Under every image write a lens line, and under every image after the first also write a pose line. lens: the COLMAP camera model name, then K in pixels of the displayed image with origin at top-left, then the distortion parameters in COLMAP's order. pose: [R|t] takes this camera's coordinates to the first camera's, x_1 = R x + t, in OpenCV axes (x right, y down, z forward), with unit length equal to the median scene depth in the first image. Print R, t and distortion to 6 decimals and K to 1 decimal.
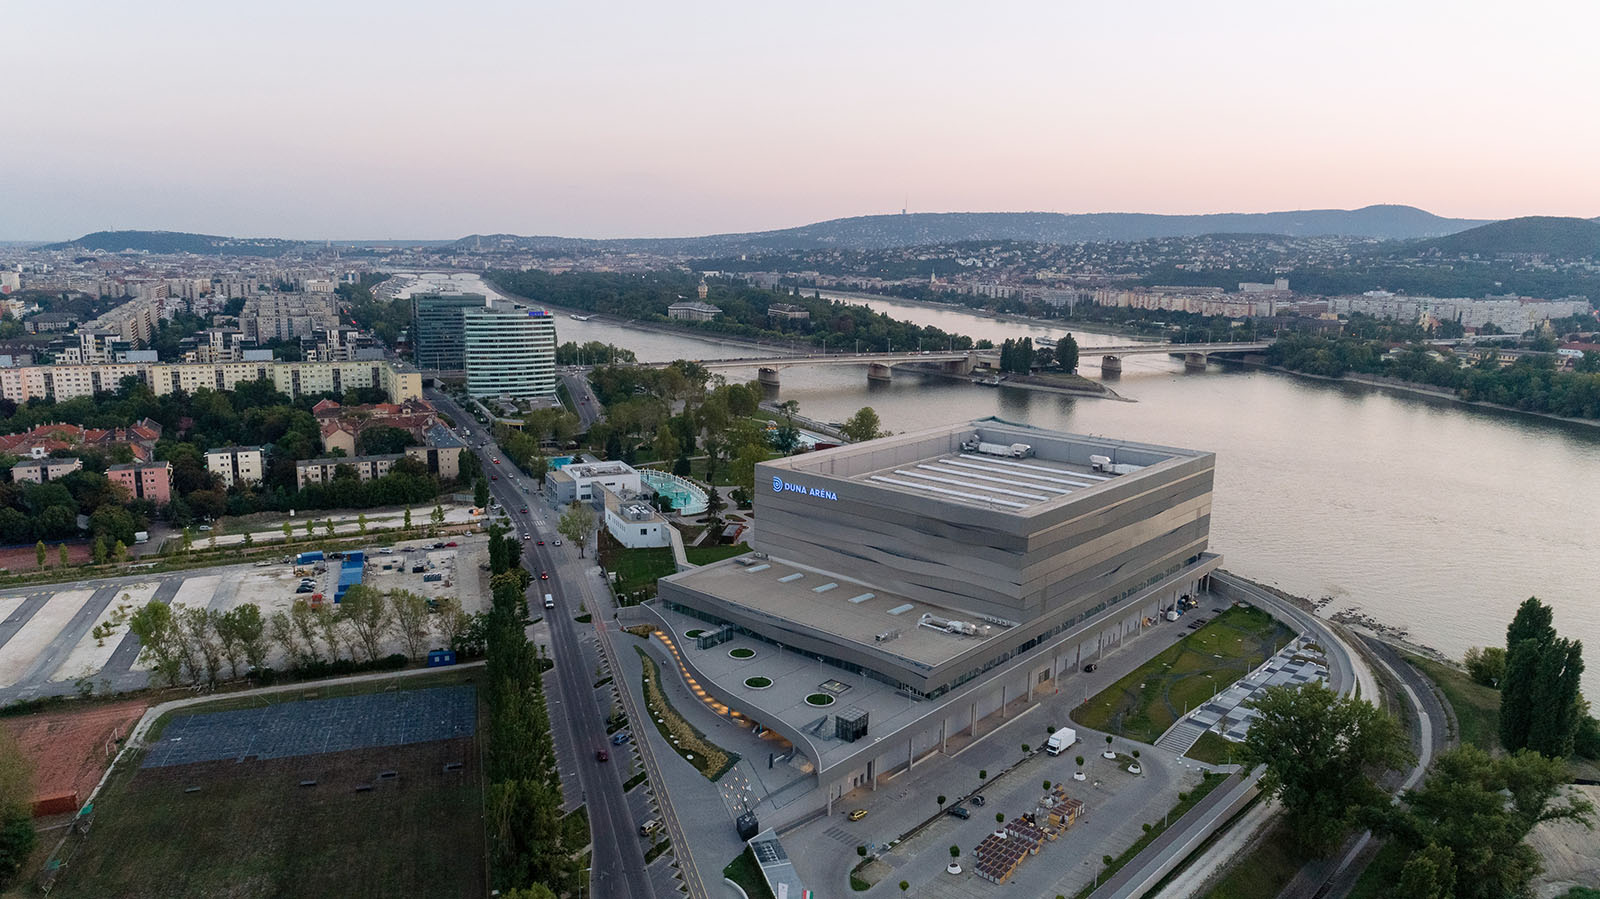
lens RADIAL K [[1079.2, 0, 800.0], [0, 1079.2, 449.5], [0, 0, 1]] dist [0.016839, 0.010011]
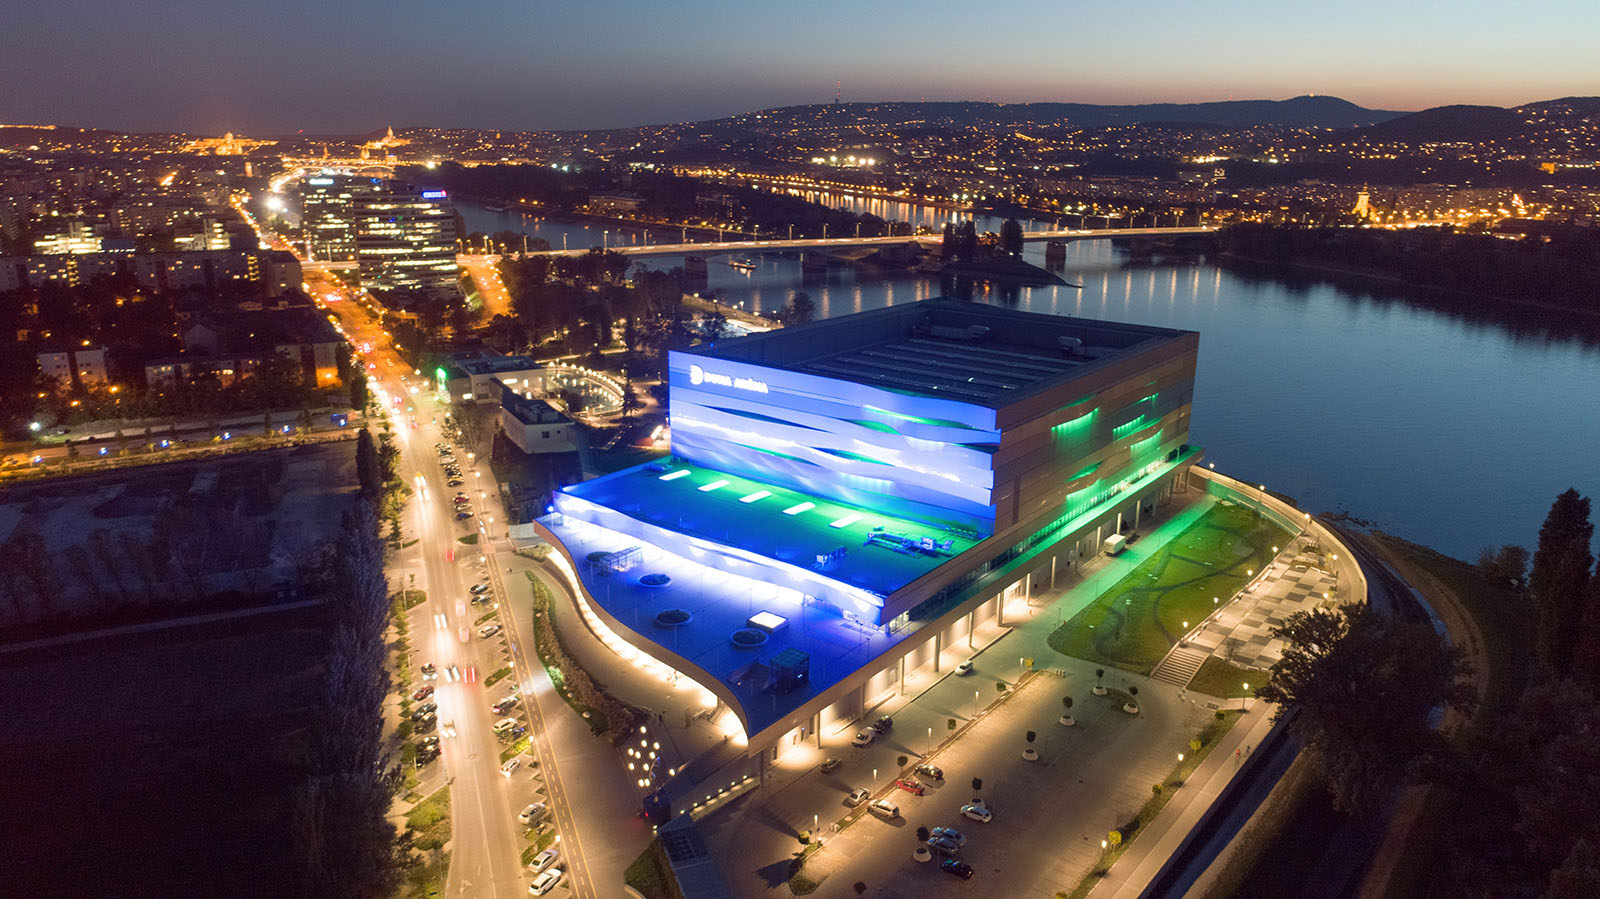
lens RADIAL K [[1083.6, 0, 800.0], [0, 1083.6, 449.5], [0, 0, 1]] dist [-0.012963, -0.000247]
pose [[0.998124, -0.020384, 0.057727, 0.009384], [0.014957, 0.995560, 0.092934, 0.013254], [-0.059365, -0.091896, 0.993997, 0.156811]]
